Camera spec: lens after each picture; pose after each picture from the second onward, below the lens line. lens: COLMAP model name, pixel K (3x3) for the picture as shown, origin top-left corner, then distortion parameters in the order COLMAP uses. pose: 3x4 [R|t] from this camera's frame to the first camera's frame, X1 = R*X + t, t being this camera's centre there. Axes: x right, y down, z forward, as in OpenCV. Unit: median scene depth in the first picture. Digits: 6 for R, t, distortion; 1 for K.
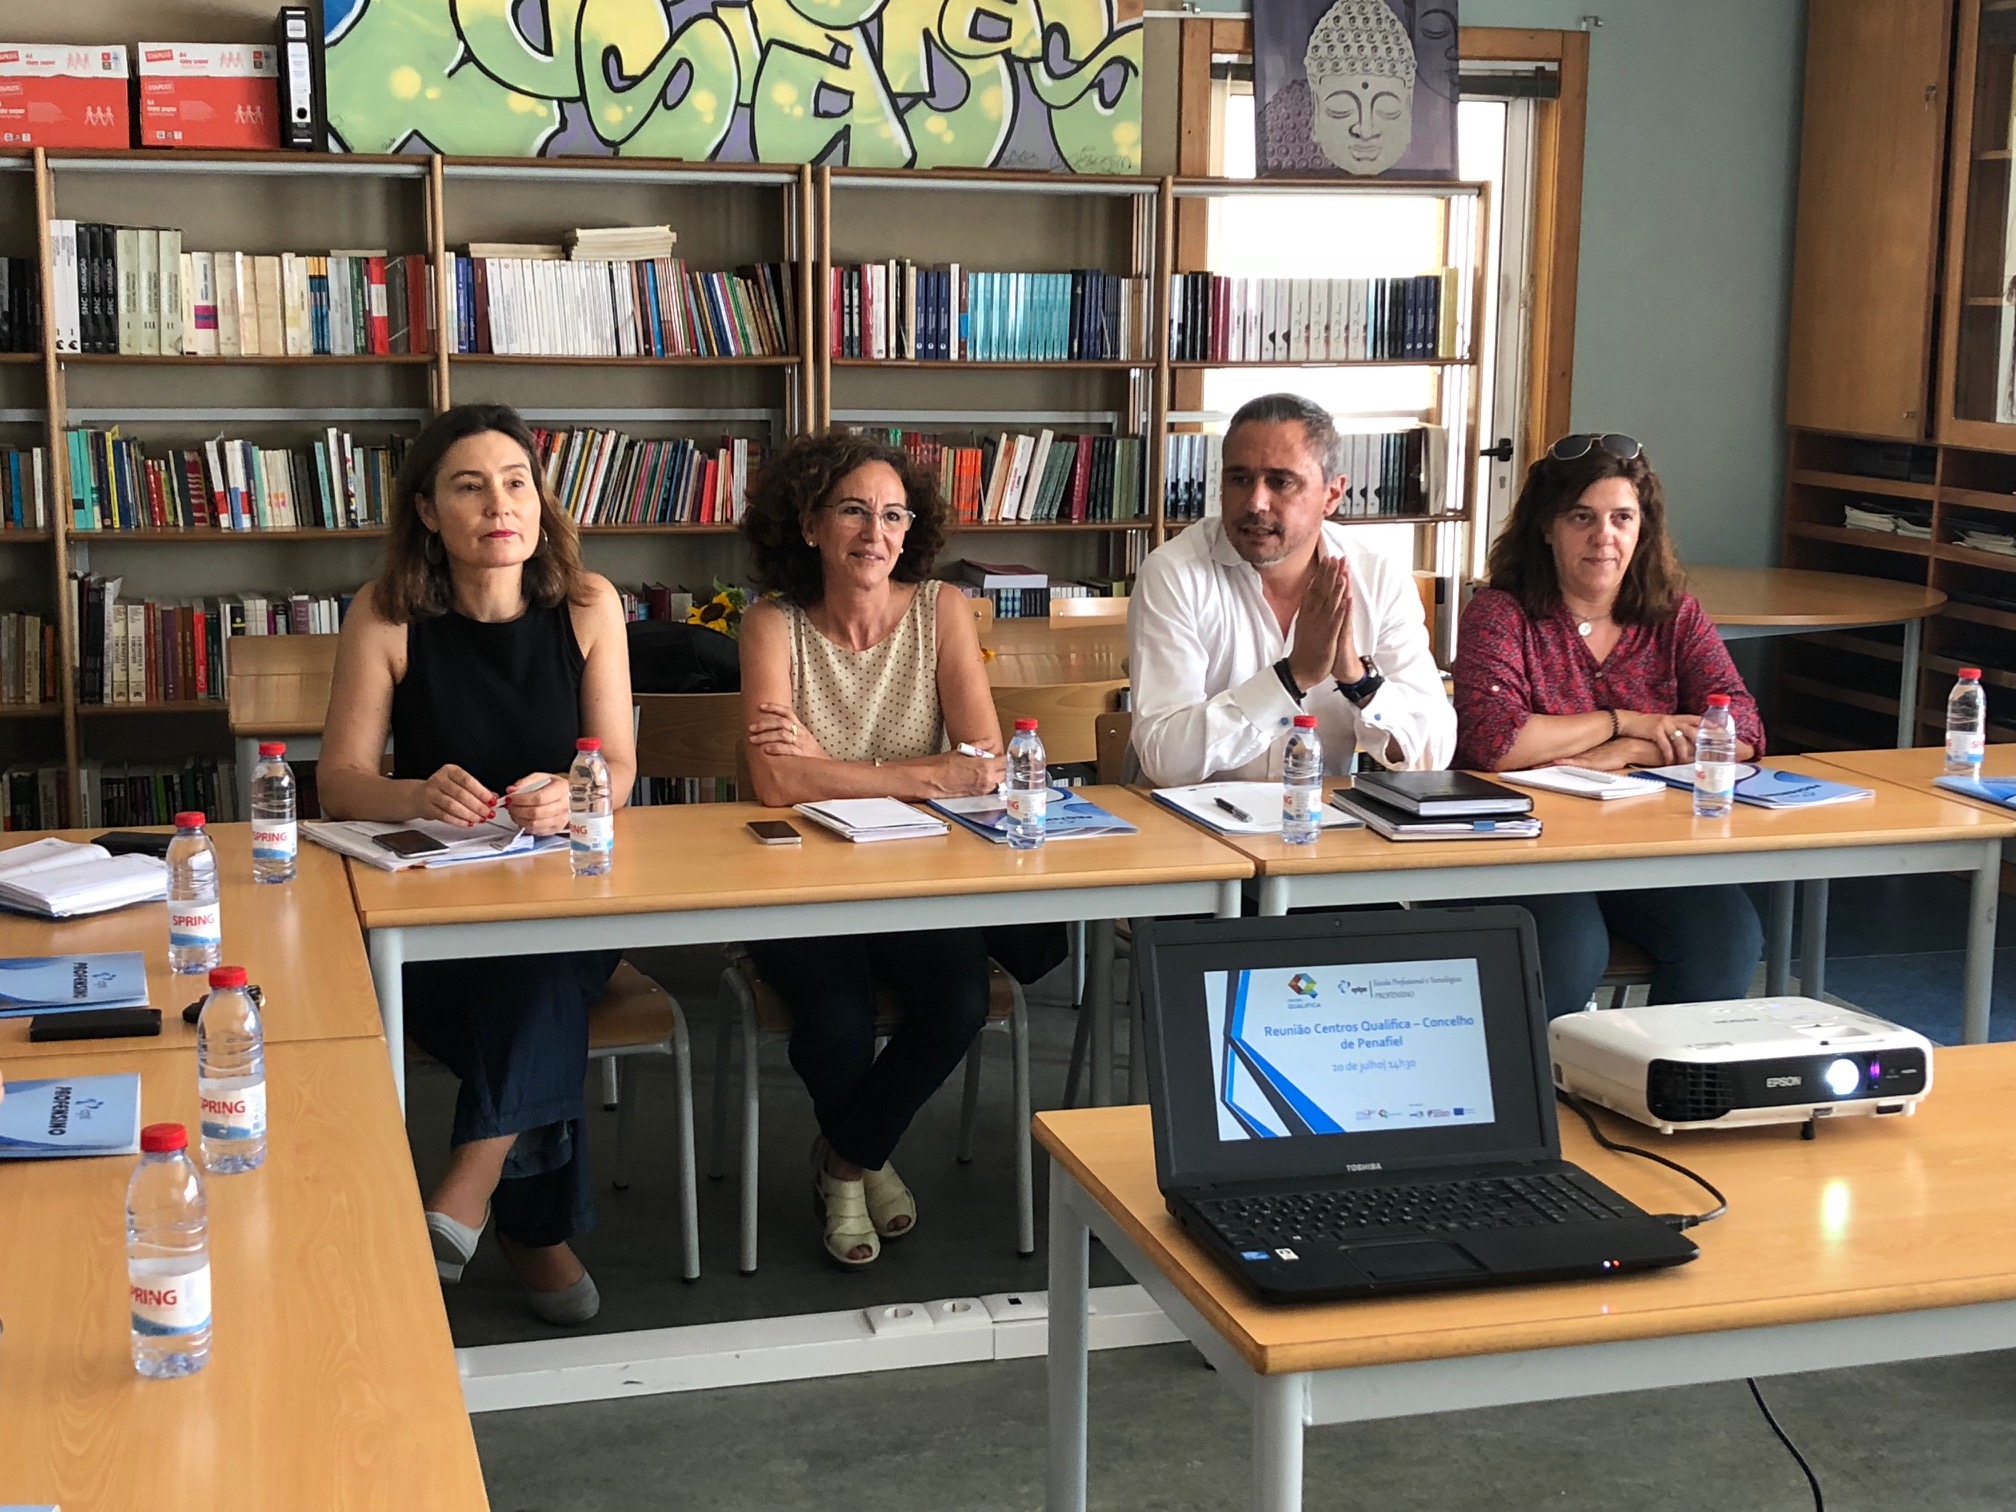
lens RADIAL K [[2735.9, 0, 1024.7], [0, 2735.9, 742.6], [0, 0, 1]] dist [0.065771, 0.000000]
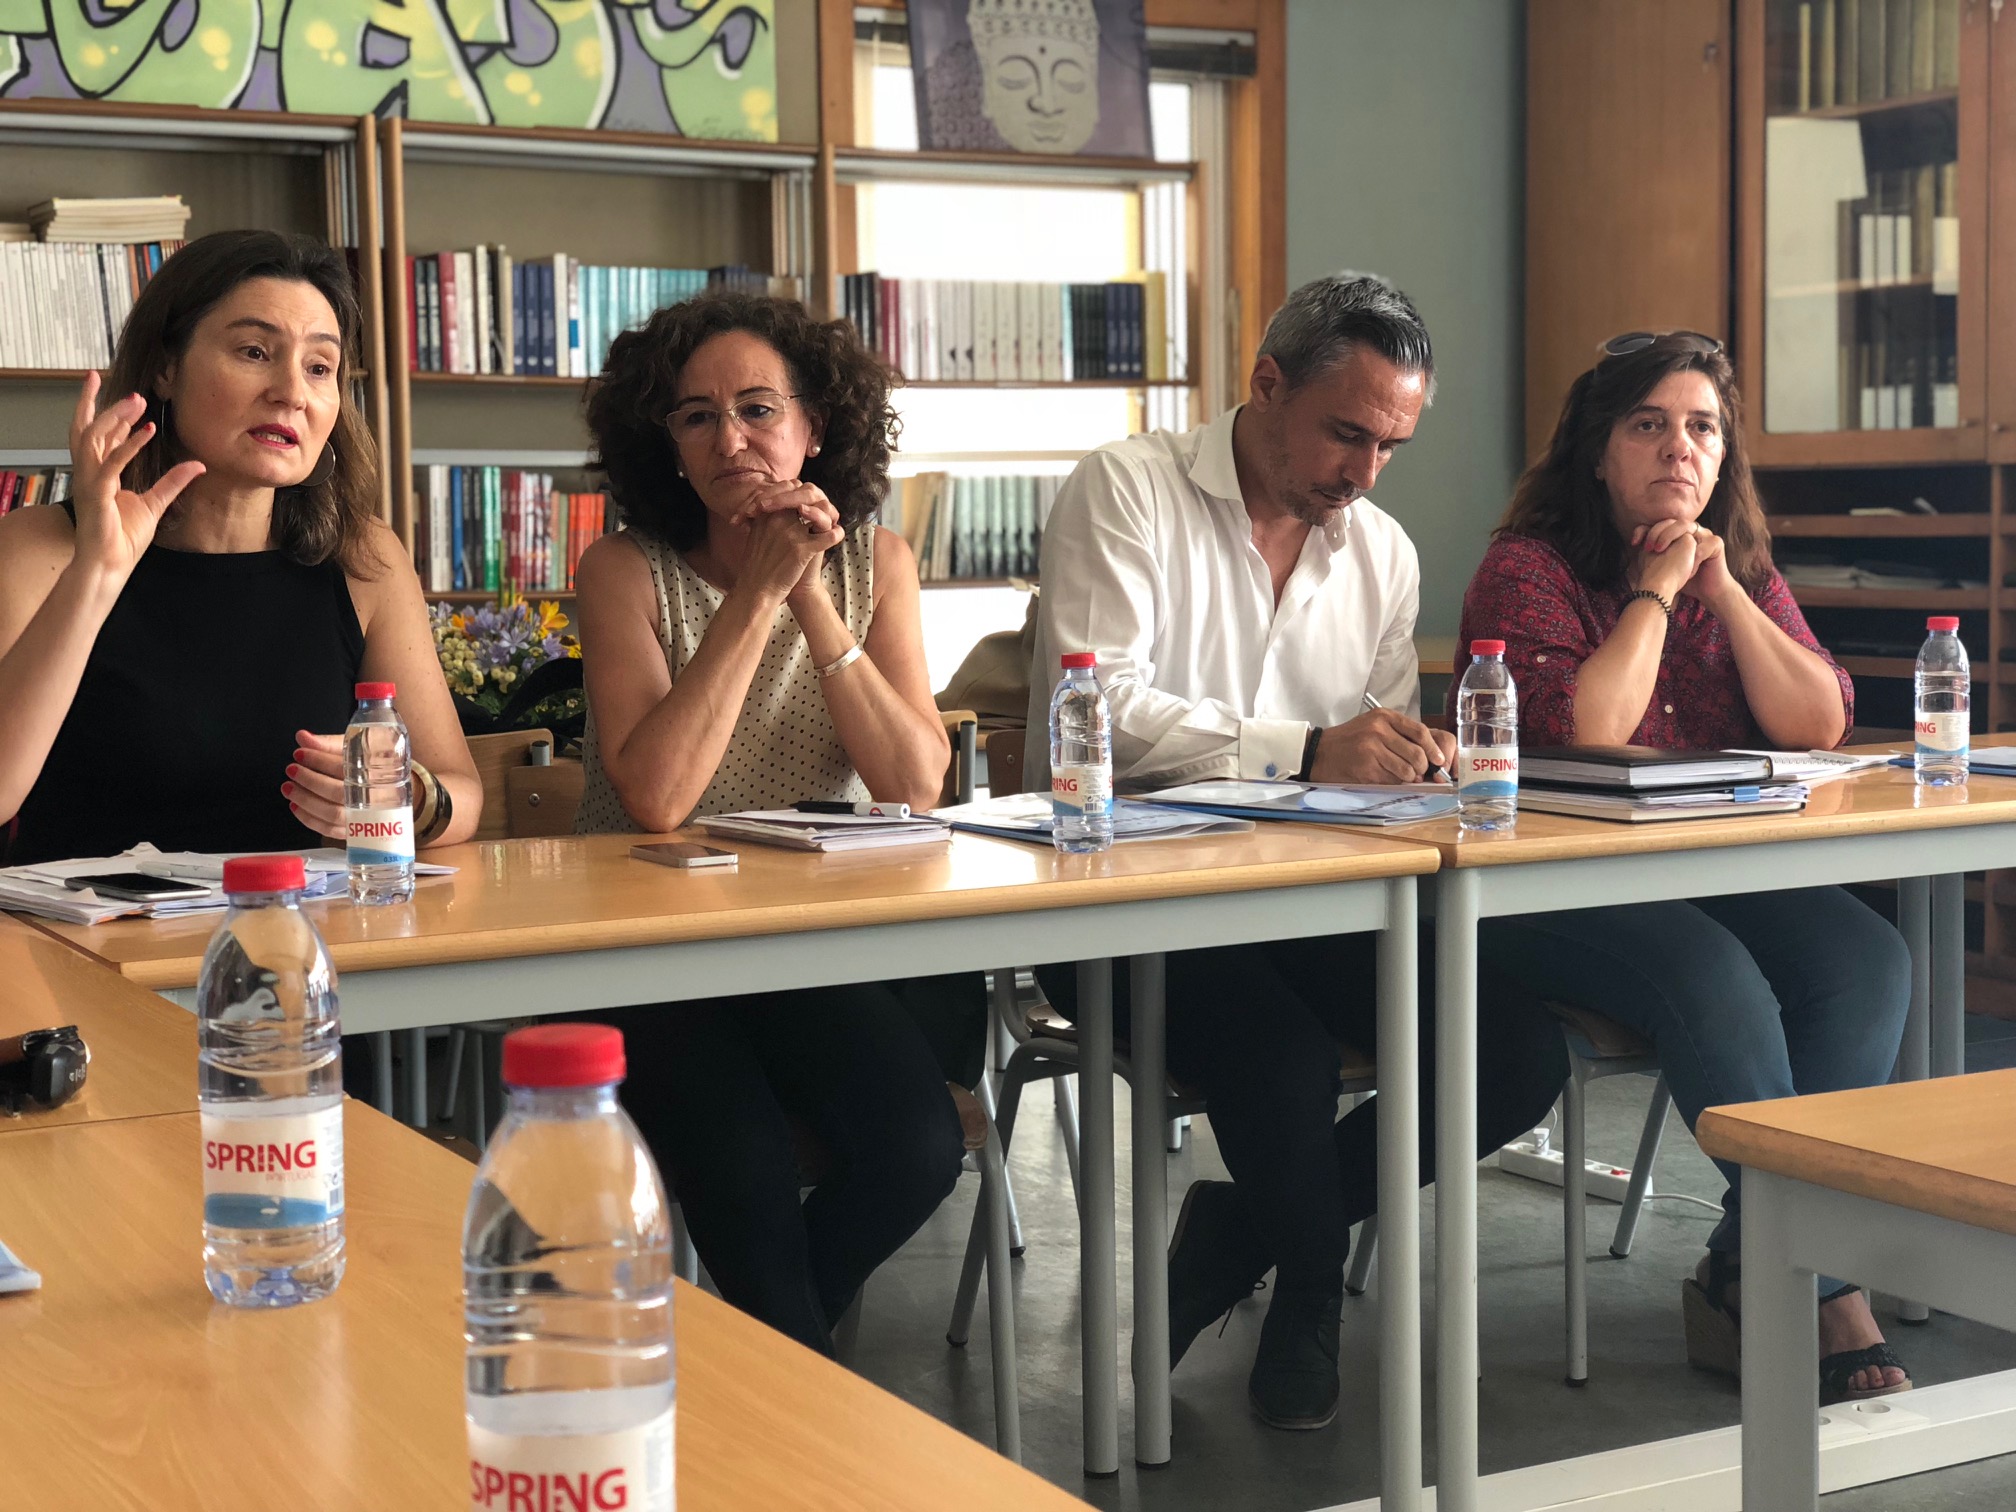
lens RADIAL K [[2981.3, 0, 974.0], [0, 2981.3, 755.1], [0, 0, 1]] dist [0.025034, 0.000000]
pose [[0.974226, -0.041331, 0.221754, -0.101672], [0.061329, 0.994571, -0.084067, 0.041132], [-0.217076, 0.095500, 0.971472, 0.174935]]
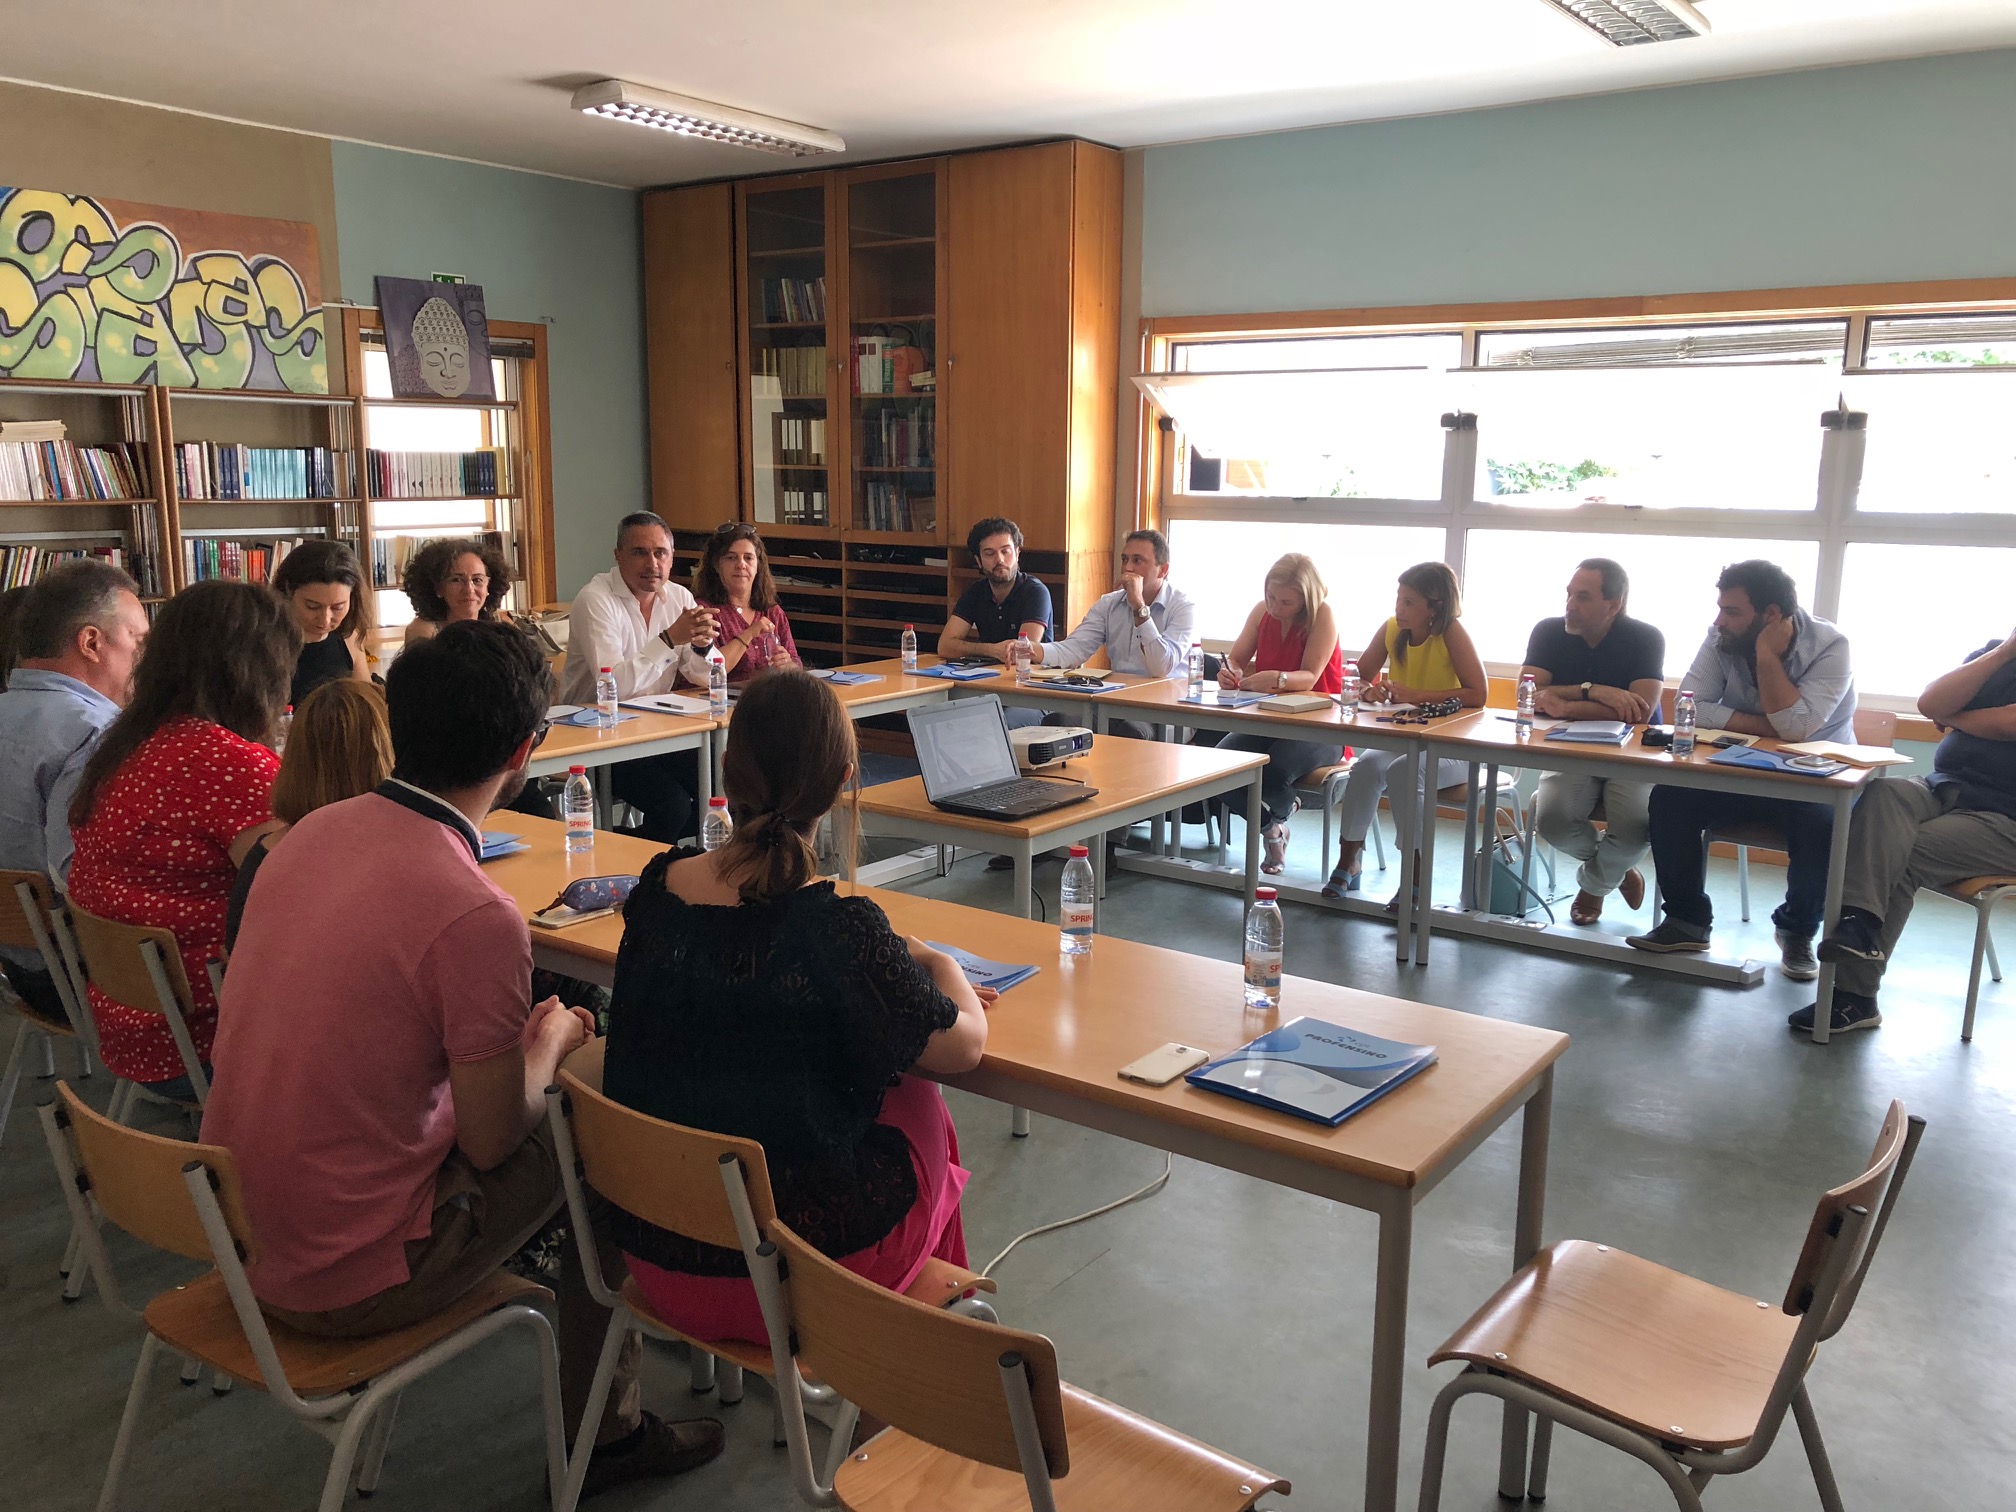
lens RADIAL K [[1663.1, 0, 1015.1], [0, 1663.1, 738.5], [0, 0, 1]] dist [0.014200, -0.000863]
pose [[0.778108, -0.106279, 0.619075, -0.309772], [0.101341, 0.993911, 0.043254, 0.013250], [-0.619902, 0.029081, 0.784140, -0.118180]]
